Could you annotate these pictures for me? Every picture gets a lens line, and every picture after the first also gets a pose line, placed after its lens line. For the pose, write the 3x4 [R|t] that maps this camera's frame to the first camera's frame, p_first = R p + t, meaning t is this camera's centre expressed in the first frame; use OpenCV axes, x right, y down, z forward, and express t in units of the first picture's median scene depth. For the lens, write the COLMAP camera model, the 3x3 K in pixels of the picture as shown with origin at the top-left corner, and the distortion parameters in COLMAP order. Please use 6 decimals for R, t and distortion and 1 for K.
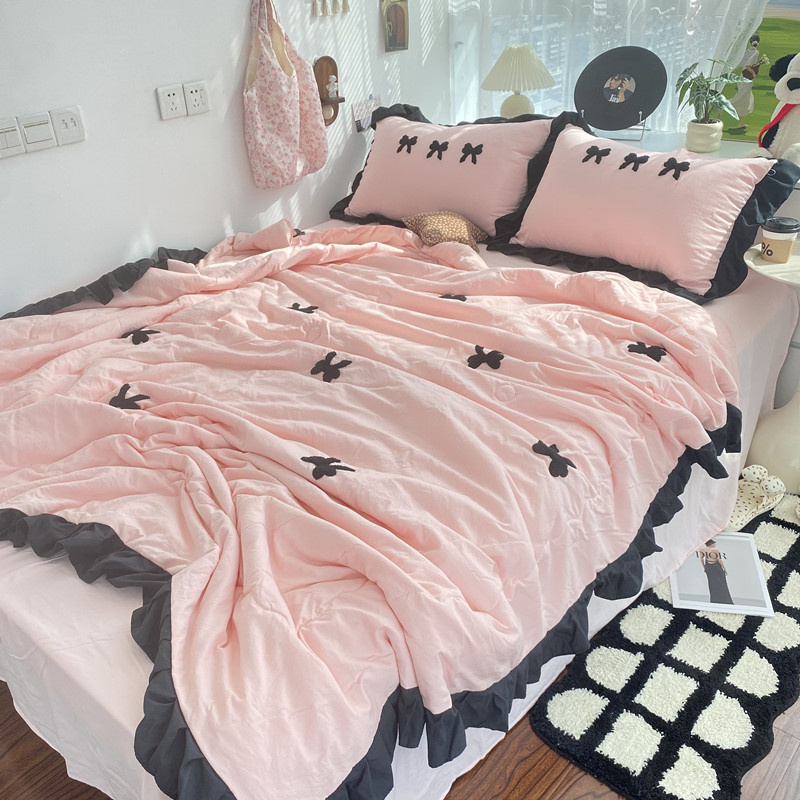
lens RADIAL K [[814.6, 0, 391.6], [0, 814.6, 399.1], [0, 0, 1]] dist [0.015126, 0.000000]
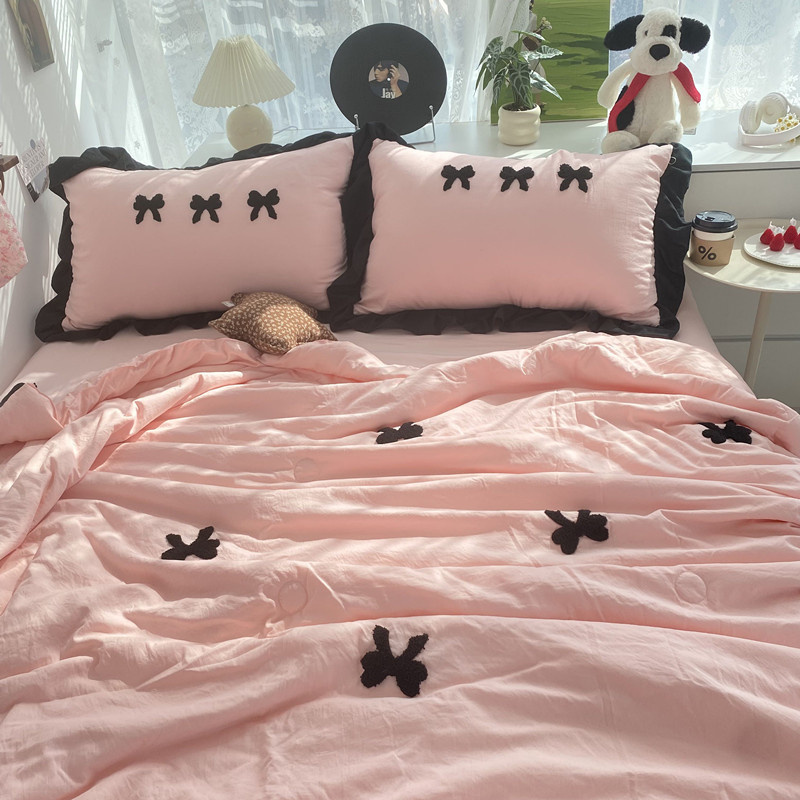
lens RADIAL K [[814.6, 0, 407.8], [0, 814.6, 404.3], [0, 0, 1]] dist [0.015126, 0.000000]
pose [[0.802794, -0.337559, 0.491503, -0.243401], [0.314776, 0.940019, 0.131456, -0.235688], [-0.506396, 0.049182, 0.860897, 0.426750]]
